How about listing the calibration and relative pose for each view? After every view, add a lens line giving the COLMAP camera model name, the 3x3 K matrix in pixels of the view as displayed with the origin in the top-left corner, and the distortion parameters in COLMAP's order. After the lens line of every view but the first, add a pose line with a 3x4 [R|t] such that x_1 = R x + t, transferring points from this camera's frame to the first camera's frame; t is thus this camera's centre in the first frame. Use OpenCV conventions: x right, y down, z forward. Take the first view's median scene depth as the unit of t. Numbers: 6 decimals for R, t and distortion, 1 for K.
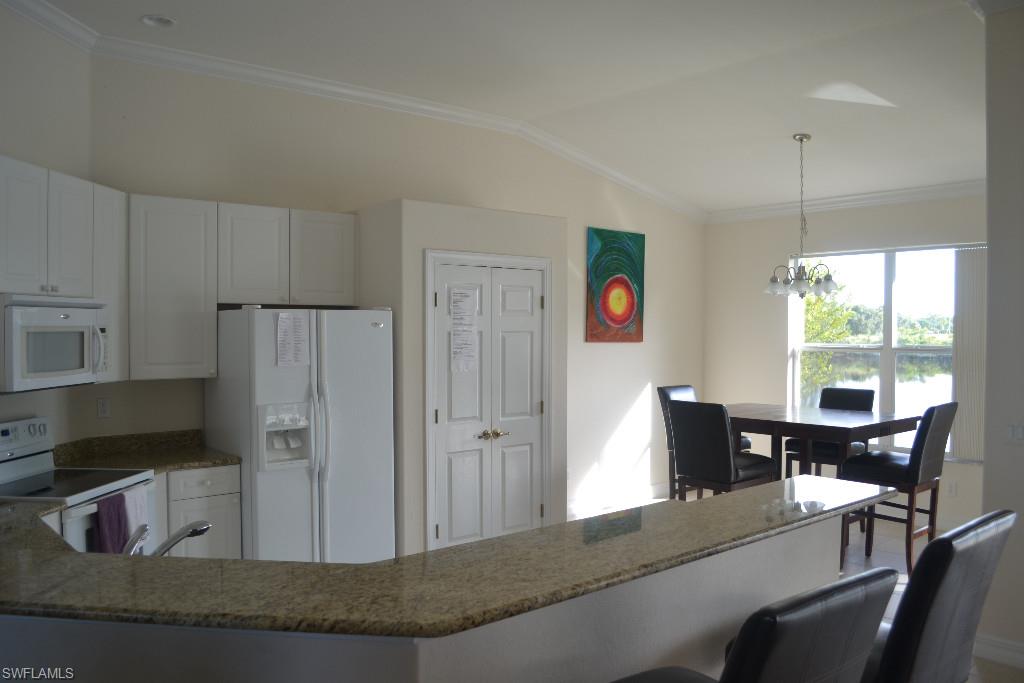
lens RADIAL K [[822.2, 0, 536.7], [0, 822.2, 350.9], [0, 0, 1]] dist [-0.048708, -0.007069]
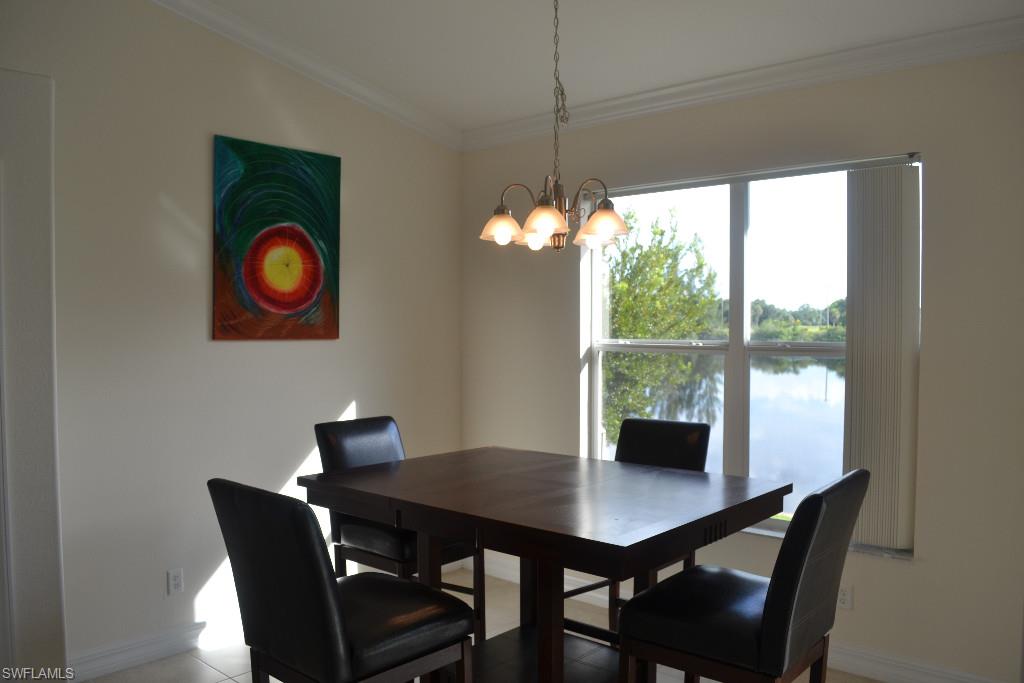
lens RADIAL K [[822.2, 0, 510.7], [0, 822.2, 341.4], [0, 0, 1]] dist [-0.048708, -0.007069]
pose [[0.994179, -0.007336, 0.107491, 0.195751], [0.007822, 0.999961, -0.004099, -0.005881], [-0.107457, 0.004915, 0.994198, 0.410905]]
